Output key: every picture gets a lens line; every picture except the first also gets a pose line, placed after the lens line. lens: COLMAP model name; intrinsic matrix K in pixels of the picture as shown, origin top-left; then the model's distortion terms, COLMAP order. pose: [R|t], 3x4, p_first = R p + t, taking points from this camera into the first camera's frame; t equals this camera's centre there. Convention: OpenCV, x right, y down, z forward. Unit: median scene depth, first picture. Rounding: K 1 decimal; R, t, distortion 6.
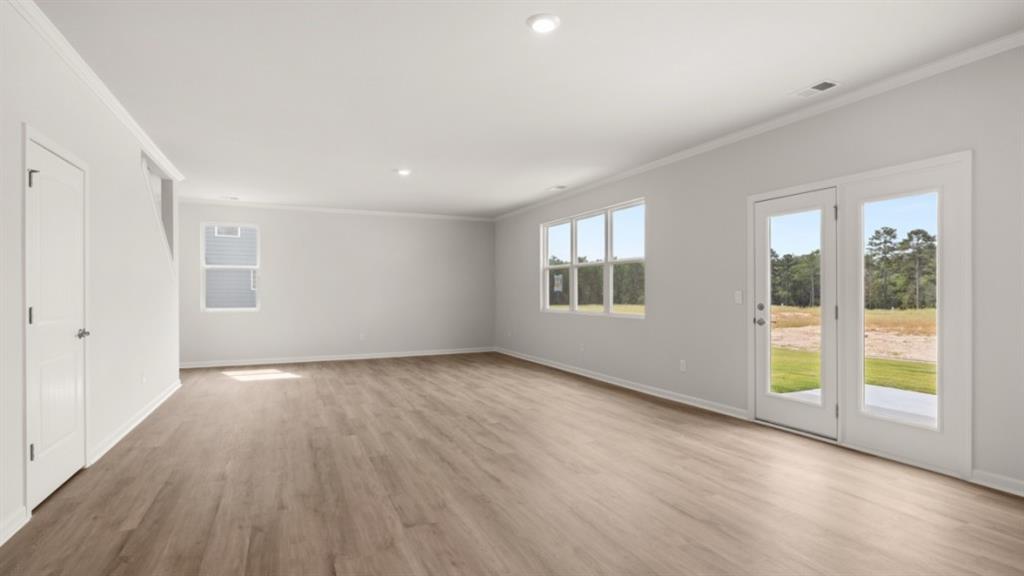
lens RADIAL K [[496.2, 0, 510.4], [0, 496.2, 291.9], [0, 0, 1]] dist [0.003787, 0.000074]
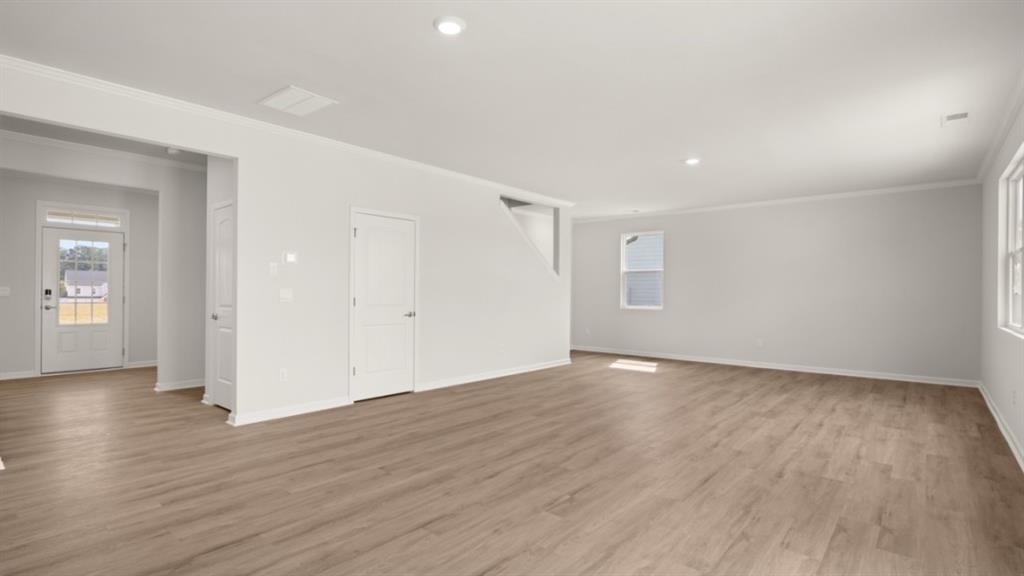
lens RADIAL K [[496.2, 0, 510.0], [0, 496.2, 292.5], [0, 0, 1]] dist [0.003787, 0.000074]
pose [[0.421029, 0.006112, -0.907027, 0.777393], [-0.006218, 0.999973, 0.003852, -0.001816], [0.907026, 0.004018, 0.421056, 0.516473]]
